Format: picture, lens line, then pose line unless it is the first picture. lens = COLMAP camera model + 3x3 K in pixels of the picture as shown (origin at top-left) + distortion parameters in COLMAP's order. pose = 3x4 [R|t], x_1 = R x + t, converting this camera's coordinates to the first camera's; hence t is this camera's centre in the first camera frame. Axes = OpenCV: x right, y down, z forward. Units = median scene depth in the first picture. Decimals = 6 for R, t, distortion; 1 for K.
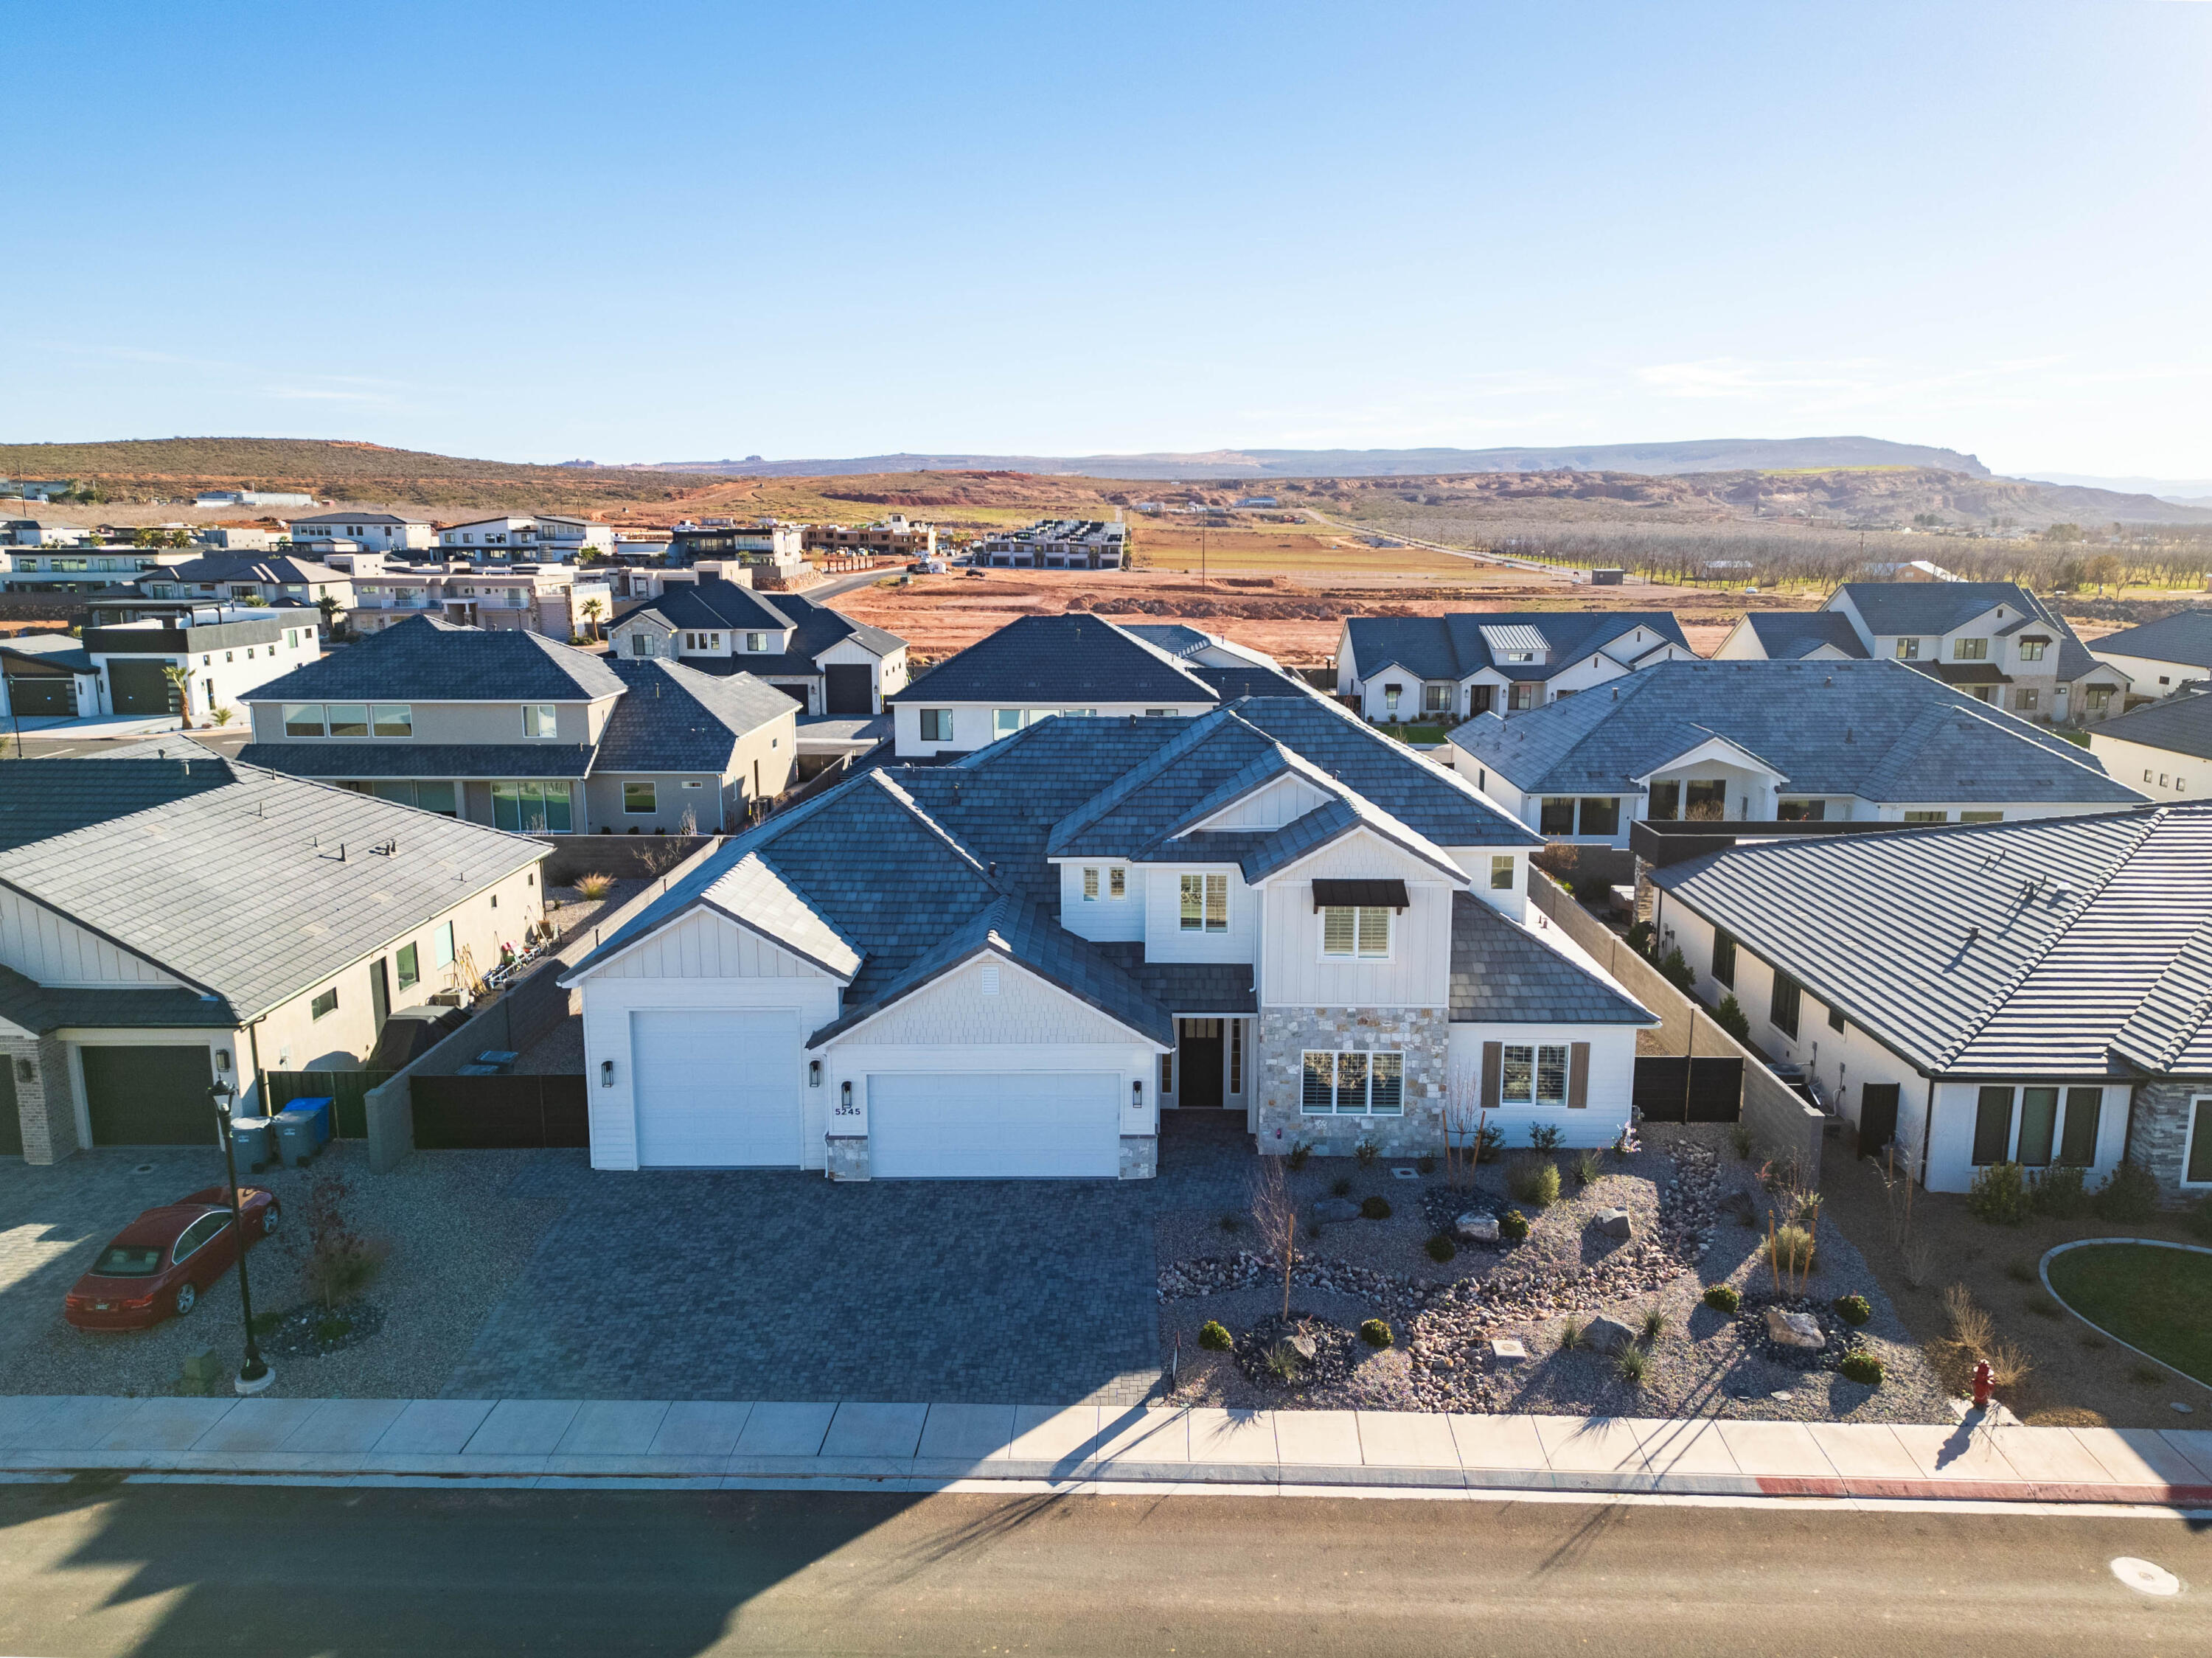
lens RADIAL K [[1582.9, 0, 1112.8], [0, 1582.9, 838.8], [0, 0, 1]] dist [0.066563, -0.060001]
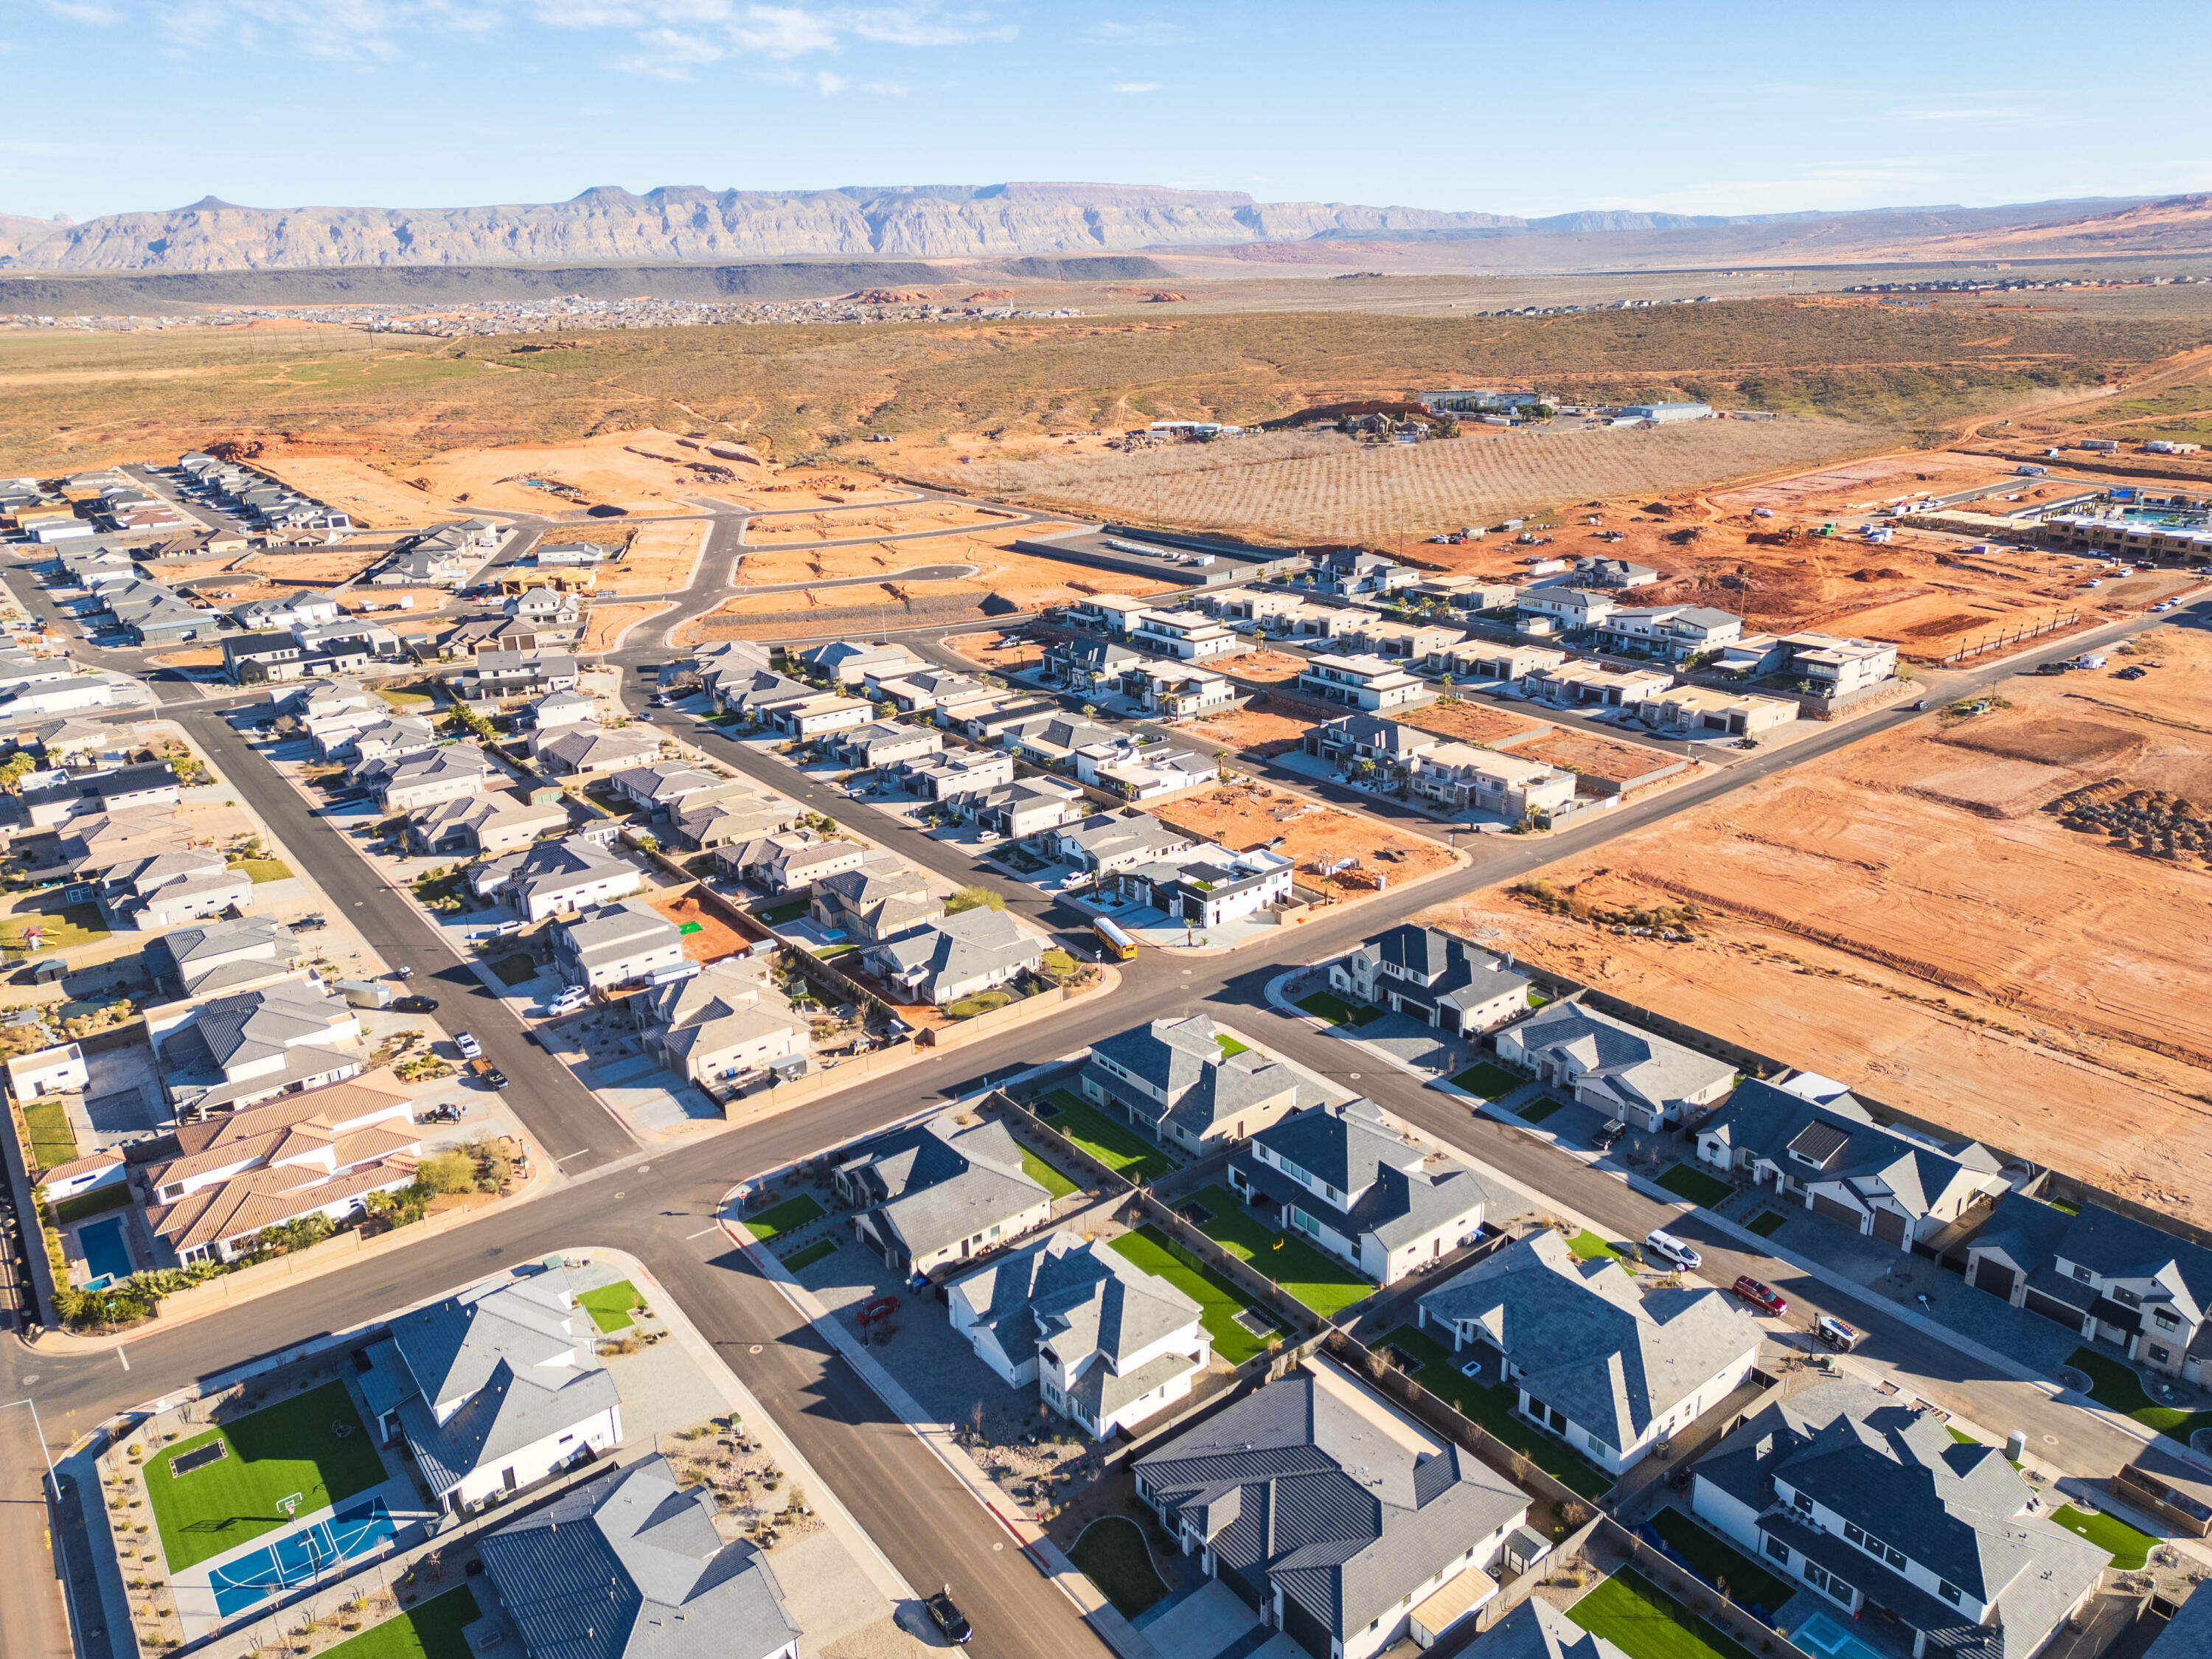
lens RADIAL K [[1544.2, 0, 1110.4], [0, 1544.2, 833.0], [0, 0, 1]] dist [0.087626, -0.087348]
pose [[0.628301, 0.250678, -0.736477, 2.875712], [-0.131744, 0.967276, 0.216843, -2.165233], [0.766734, -0.039216, 0.640766, -1.447110]]
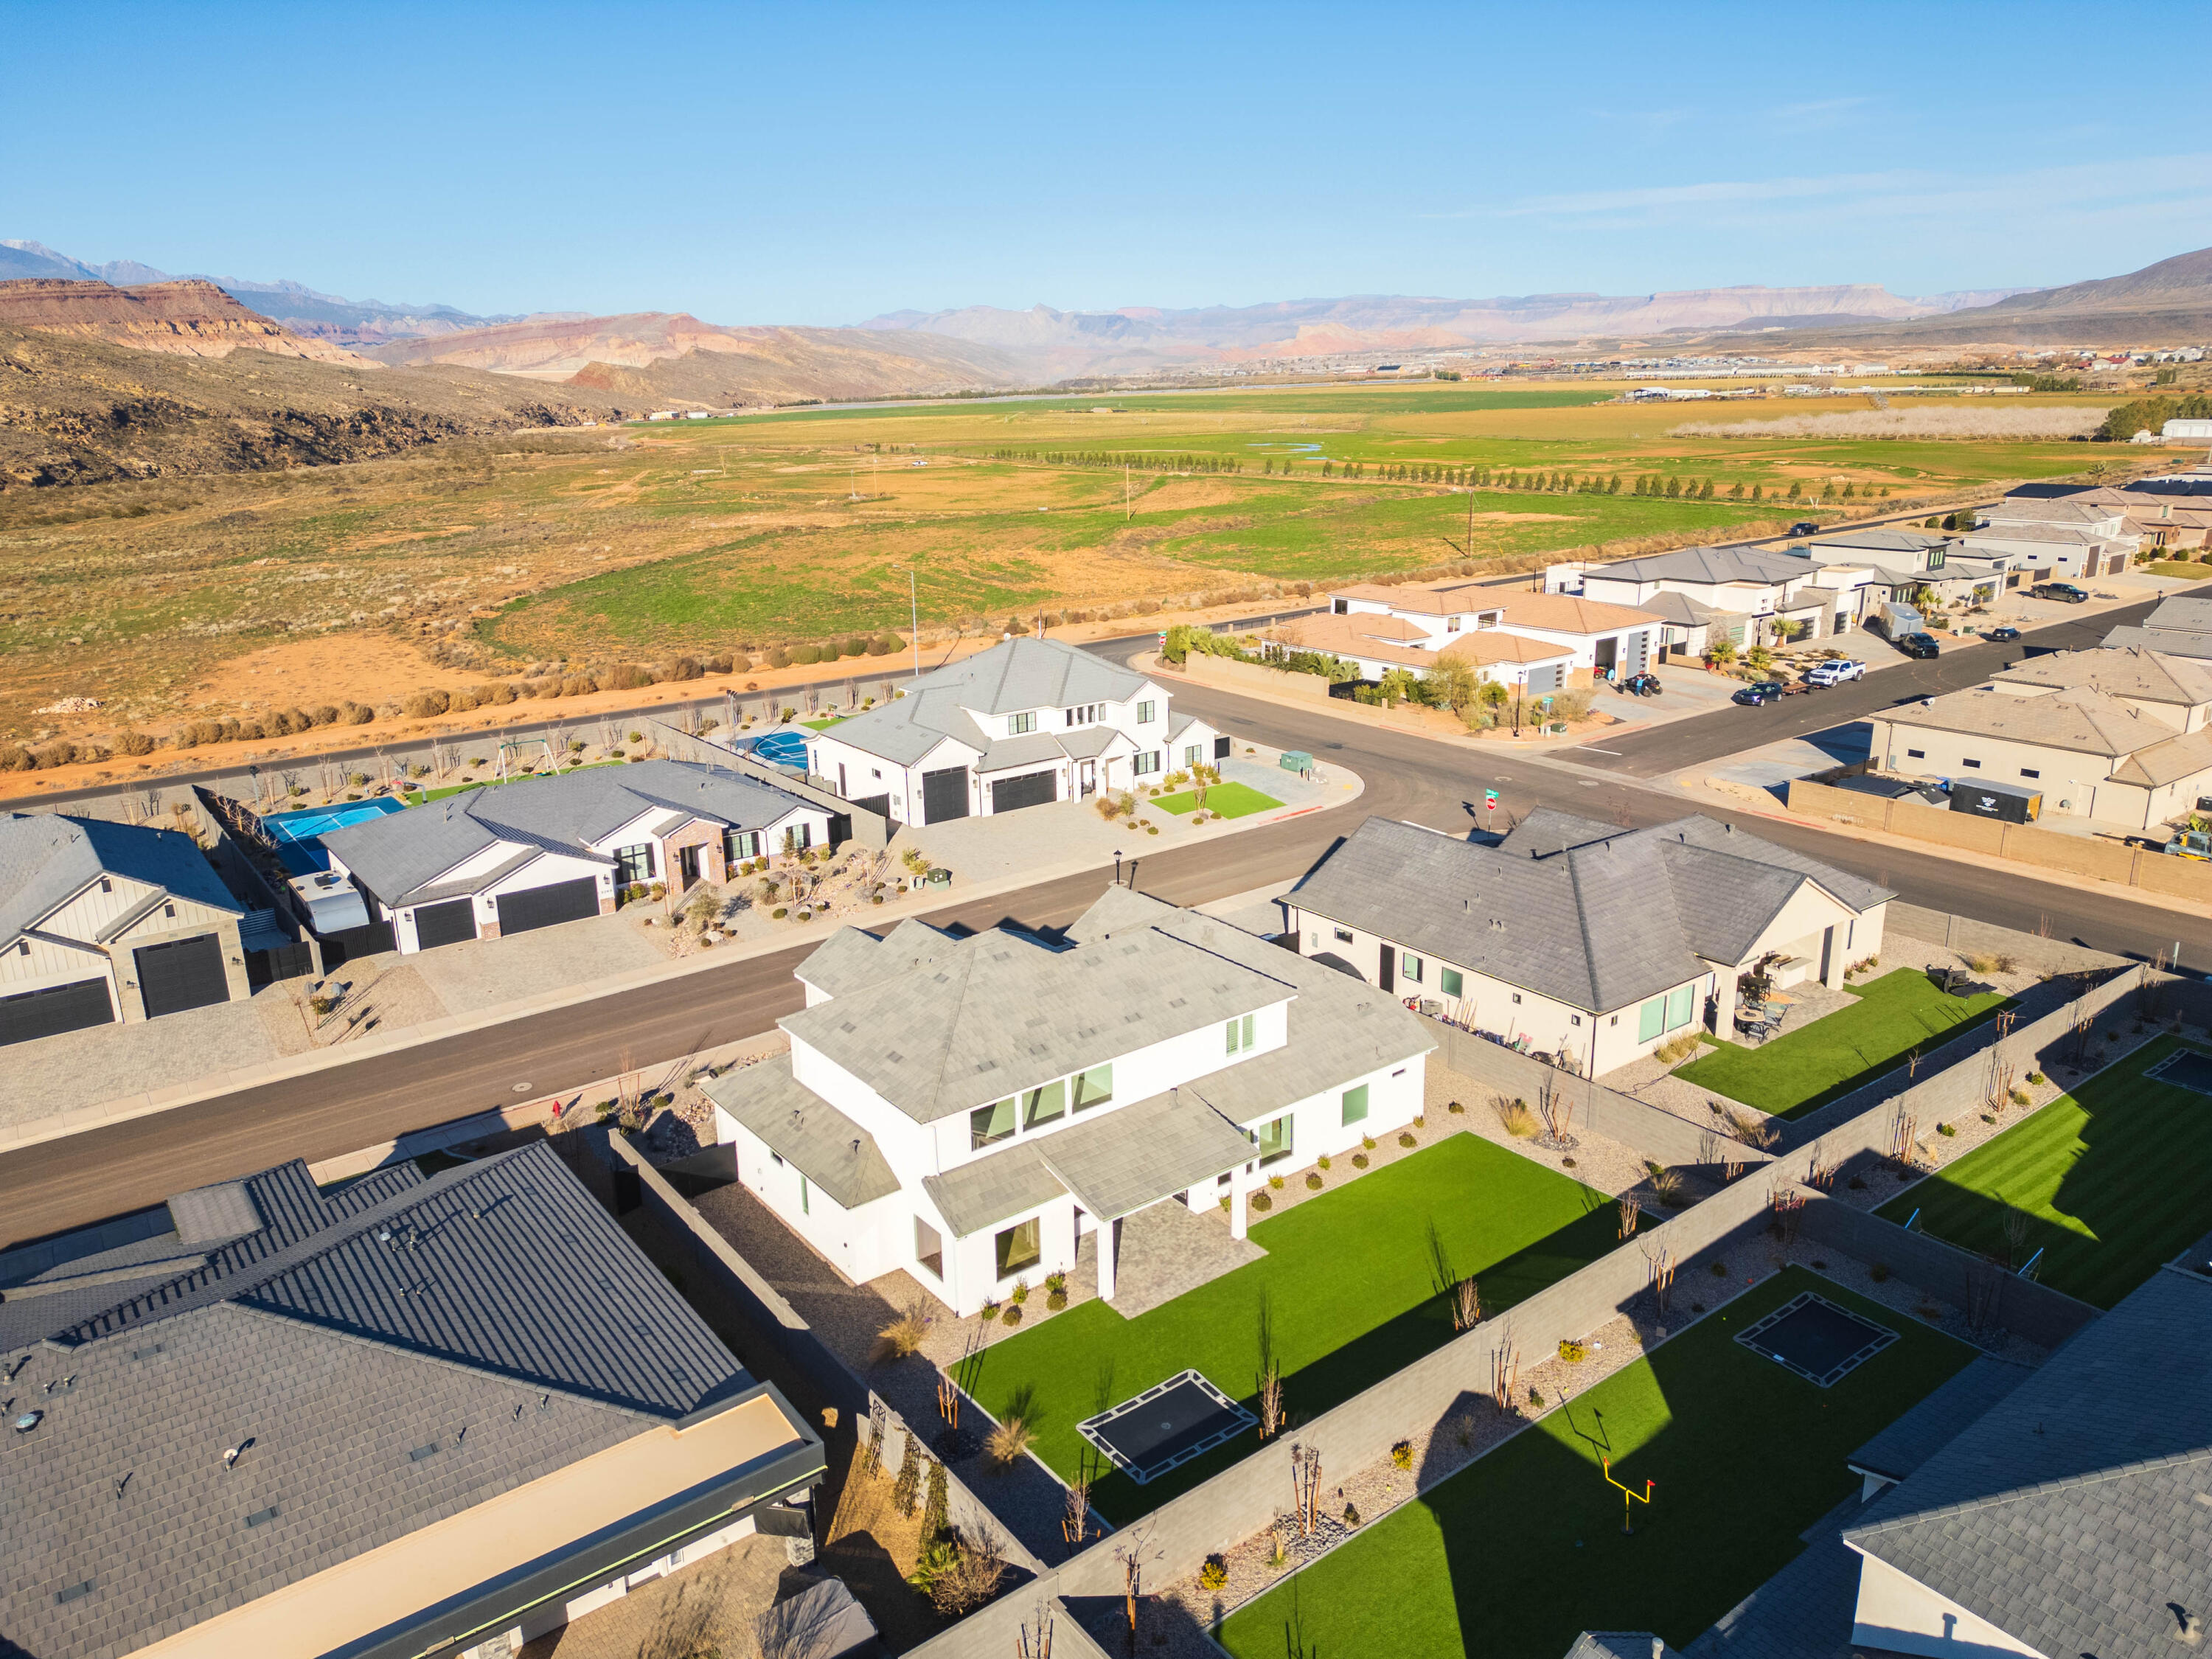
lens RADIAL K [[1544.2, 0, 1110.4], [0, 1544.2, 833.0], [0, 0, 1]] dist [0.087626, -0.087348]
pose [[-0.787788, 0.189419, -0.586098, 0.910603], [-0.102164, 0.898177, 0.427600, -0.873761], [0.607415, 0.396736, -0.688221, 2.276831]]
